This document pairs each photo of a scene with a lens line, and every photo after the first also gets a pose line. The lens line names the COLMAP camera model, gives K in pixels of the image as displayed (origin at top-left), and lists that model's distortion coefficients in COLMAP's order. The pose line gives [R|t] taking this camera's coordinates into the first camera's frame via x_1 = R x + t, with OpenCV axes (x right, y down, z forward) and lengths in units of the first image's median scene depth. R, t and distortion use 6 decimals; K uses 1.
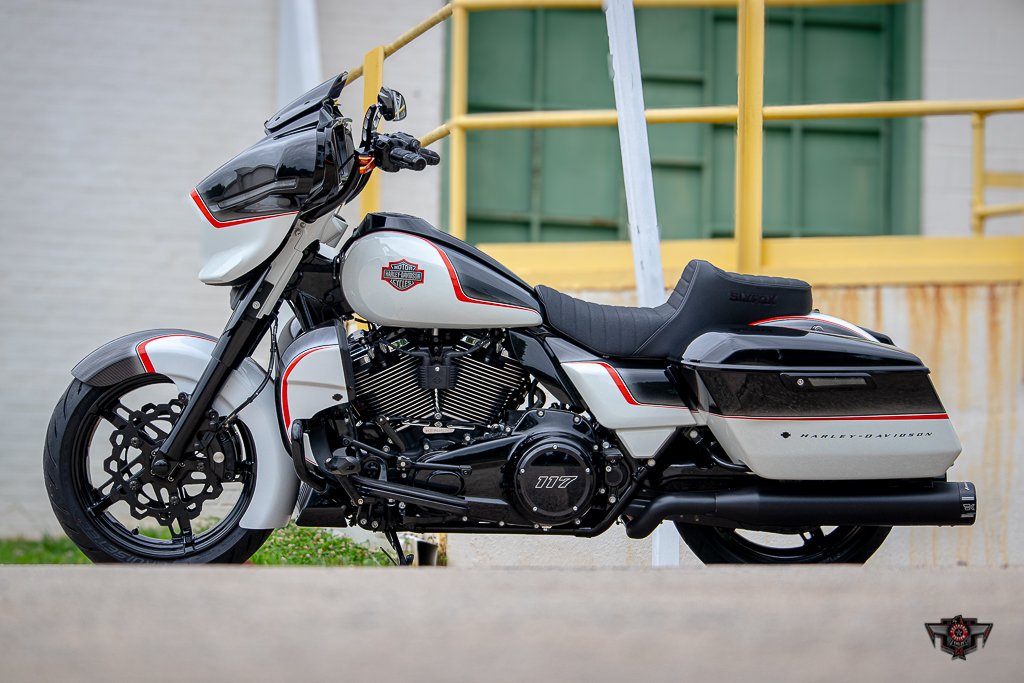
lens RADIAL K [[3874.8, 0, 512.8], [0, 3874.8, 339.2], [0, 0, 1]] dist [-0.244905, 0.000000]
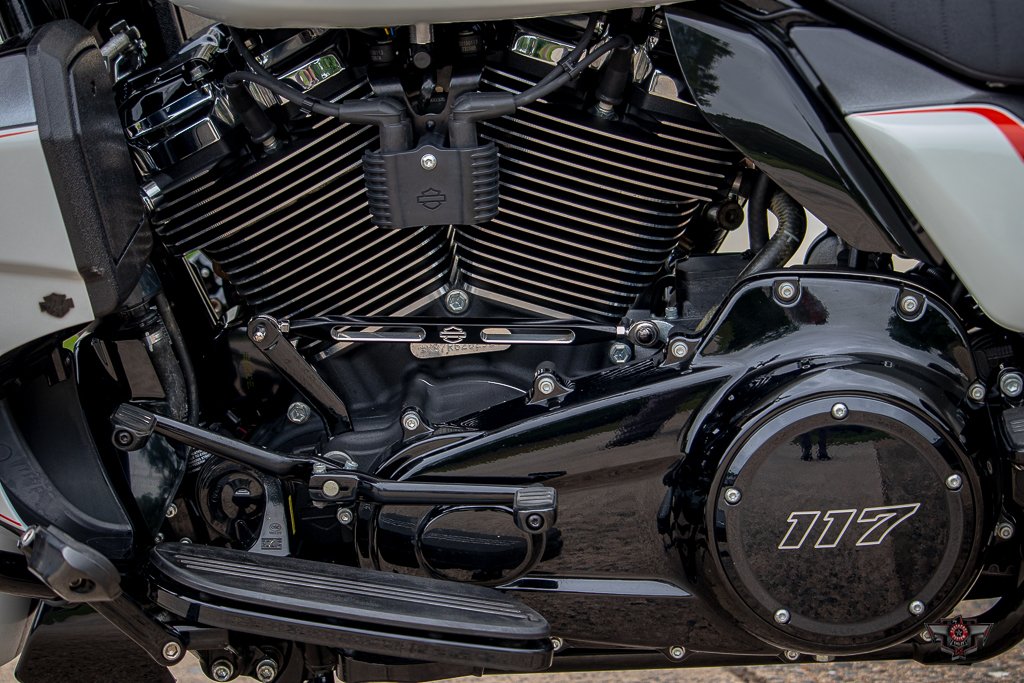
lens RADIAL K [[3216.0, 0, 513.0], [0, 3216.0, 339.9], [0, 0, 1]] dist [-0.413363, 0.000000]
pose [[0.992784, -0.047874, -0.109948, 0.013204], [0.063693, 0.987349, 0.145205, -0.013986], [0.101606, -0.151160, 0.983274, 0.758085]]
